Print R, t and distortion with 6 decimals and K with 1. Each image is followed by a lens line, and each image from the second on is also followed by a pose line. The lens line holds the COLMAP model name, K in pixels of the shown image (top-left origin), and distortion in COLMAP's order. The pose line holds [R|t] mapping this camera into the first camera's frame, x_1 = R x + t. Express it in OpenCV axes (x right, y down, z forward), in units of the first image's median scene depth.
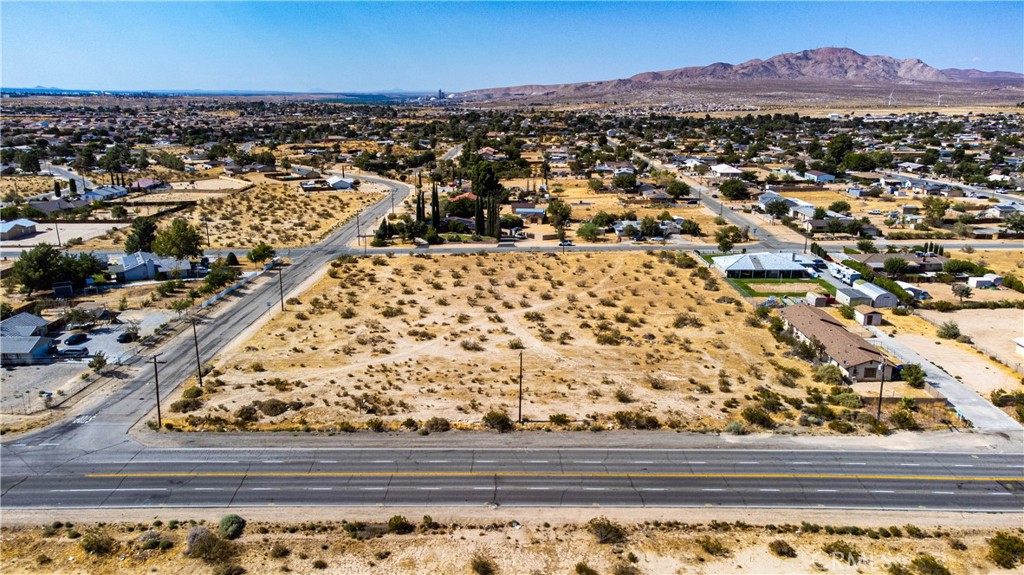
lens RADIAL K [[765.2, 0, 508.7], [0, 765.2, 288.5], [0, 0, 1]] dist [0.027601, 0.036395]
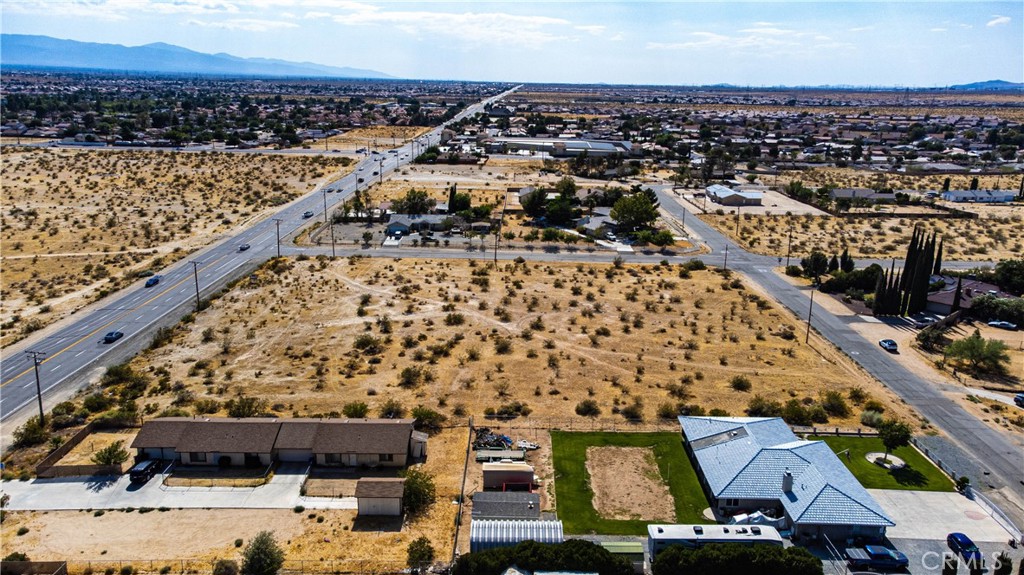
lens RADIAL K [[765.2, 0, 508.7], [0, 765.2, 288.5], [0, 0, 1]] dist [0.027601, 0.036395]
pose [[-0.015182, 0.259737, -0.965560, 0.954303], [-0.259740, 0.931496, 0.254658, -0.261724], [0.965559, 0.254661, 0.053322, 1.032187]]
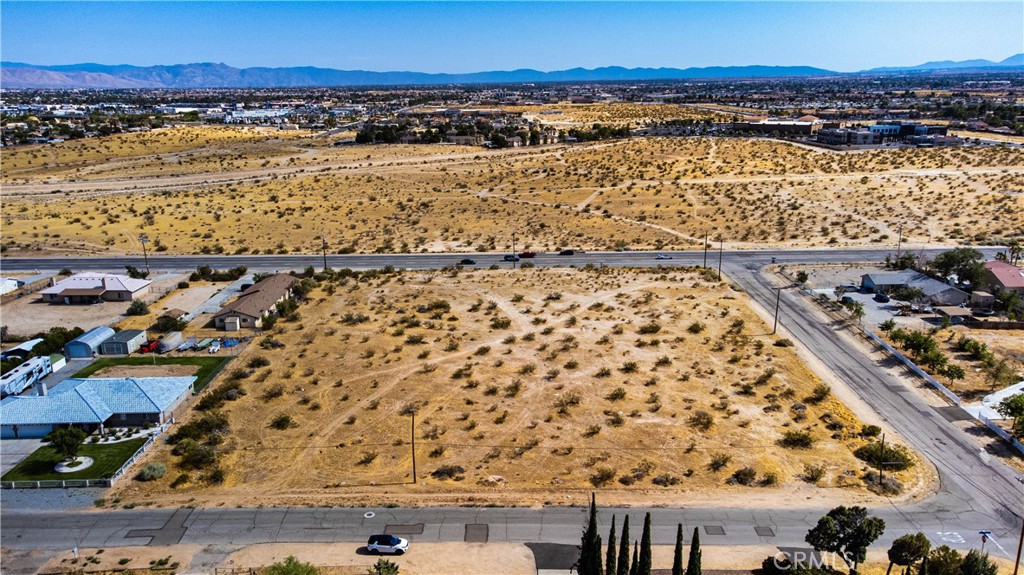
lens RADIAL K [[765.2, 0, 508.7], [0, 765.2, 288.5], [0, 0, 1]] dist [0.027601, 0.036395]
pose [[-0.999932, 0.009288, -0.007050, 0.030550], [0.004644, 0.871763, 0.489905, -0.500336], [0.010697, 0.489839, -0.871747, 1.888607]]
